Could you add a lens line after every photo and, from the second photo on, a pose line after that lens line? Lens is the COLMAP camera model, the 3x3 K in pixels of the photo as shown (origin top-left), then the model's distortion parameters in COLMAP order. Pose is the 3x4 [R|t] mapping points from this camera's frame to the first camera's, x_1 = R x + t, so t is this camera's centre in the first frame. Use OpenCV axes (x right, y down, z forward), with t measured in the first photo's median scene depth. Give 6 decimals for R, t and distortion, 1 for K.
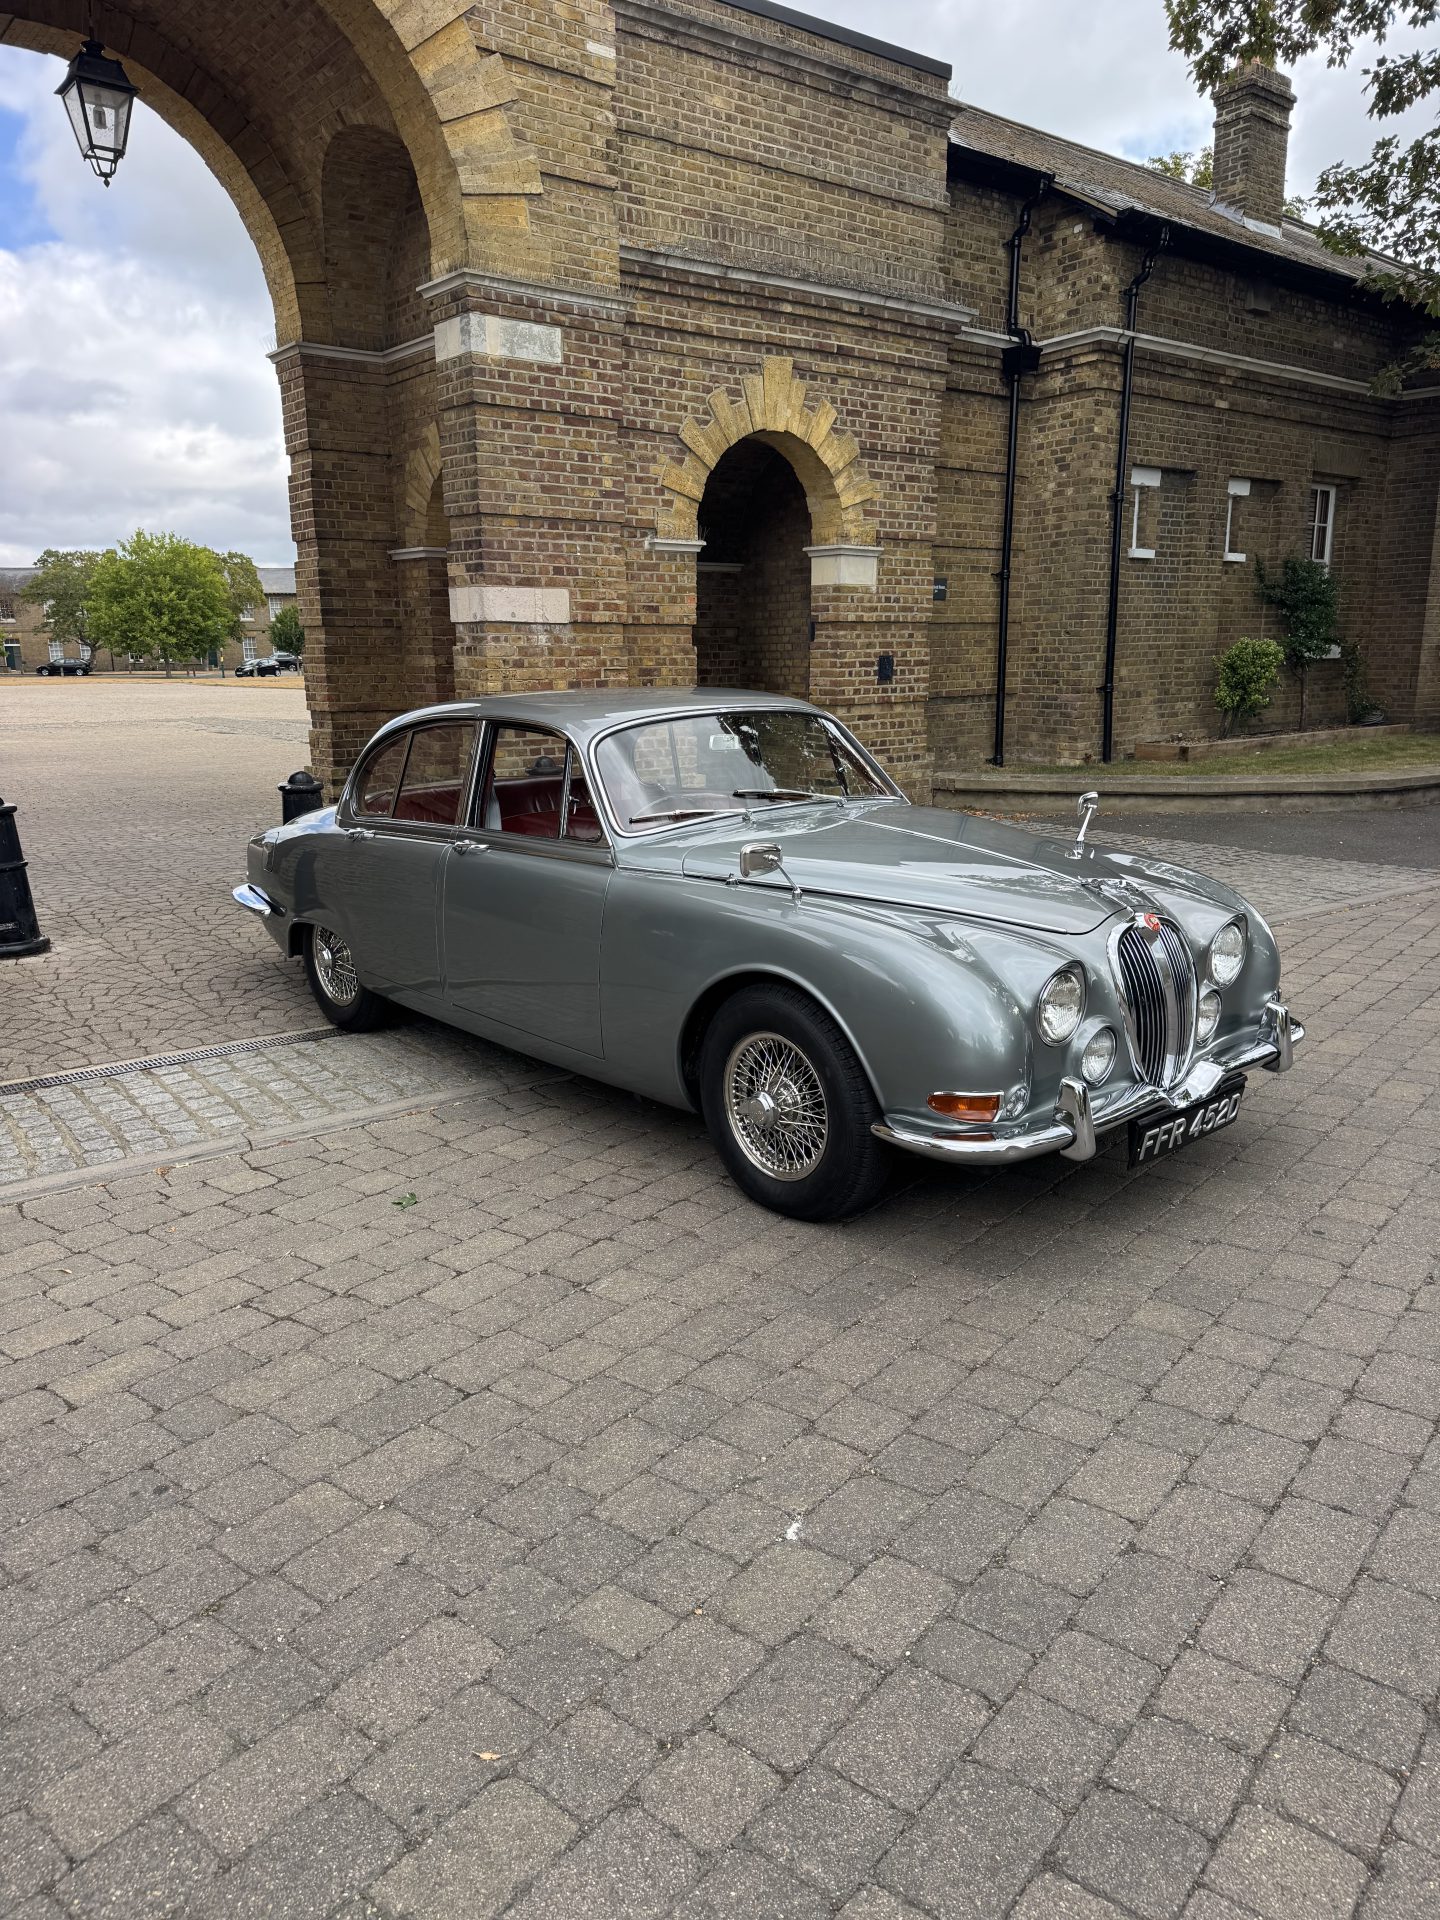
lens RADIAL K [[1406.4, 0, 711.3], [0, 1406.4, 980.4], [0, 0, 1]] dist [0.008214, -0.010072]
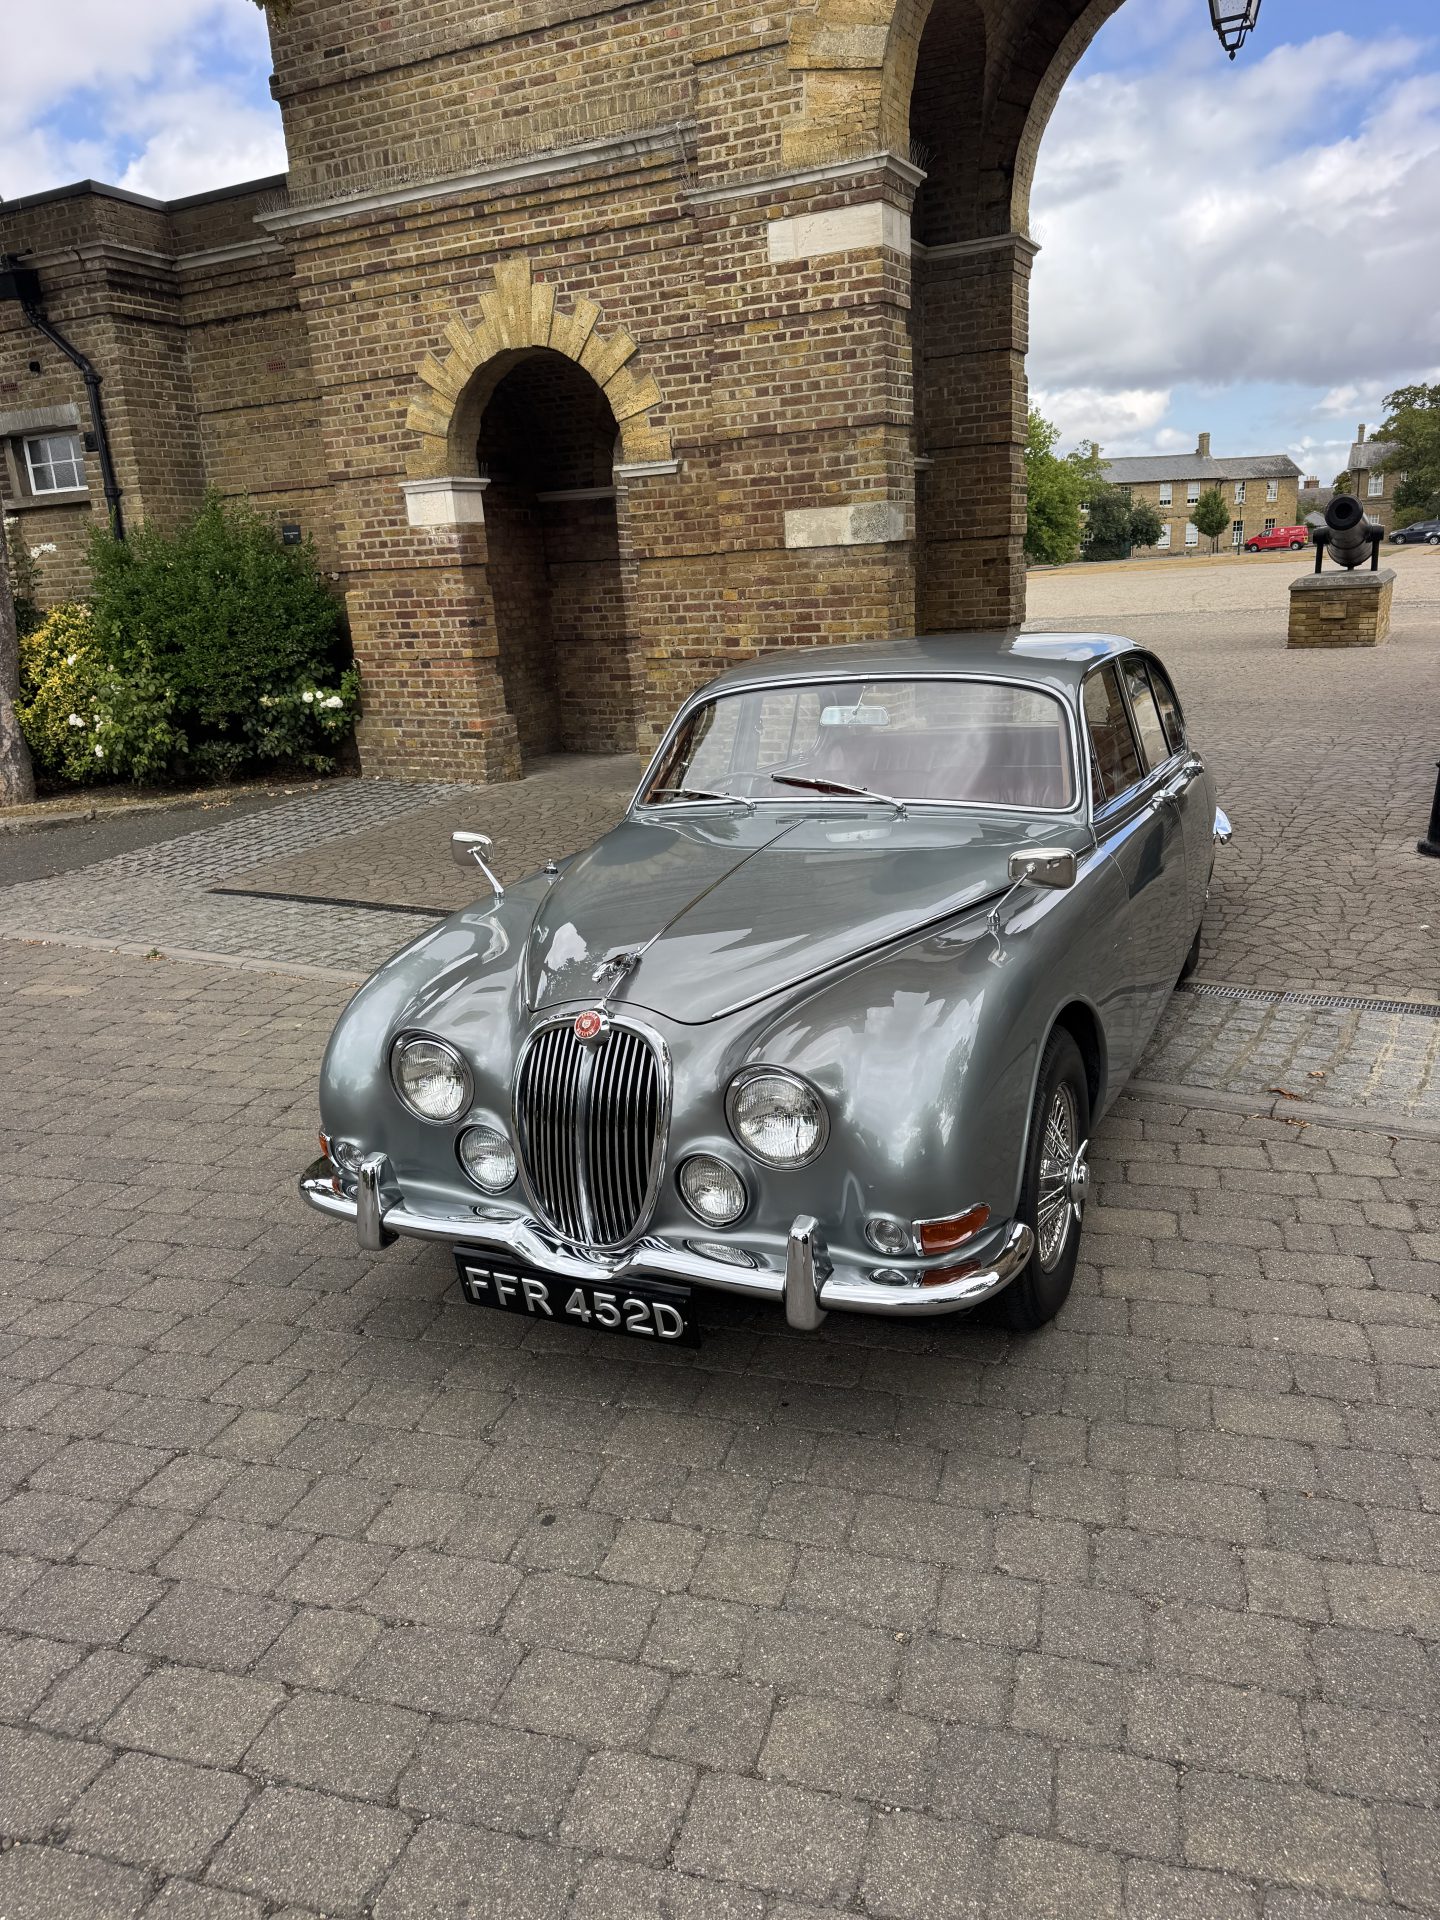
lens RADIAL K [[1352.6, 0, 727.6], [0, 1352.6, 960.0], [0, 0, 1]] dist [0.017744, -0.015251]
pose [[0.402750, 0.248079, -0.881050, 0.341966], [-0.156780, 0.967042, 0.200623, -0.085014], [0.901783, 0.057330, 0.428371, 0.275151]]
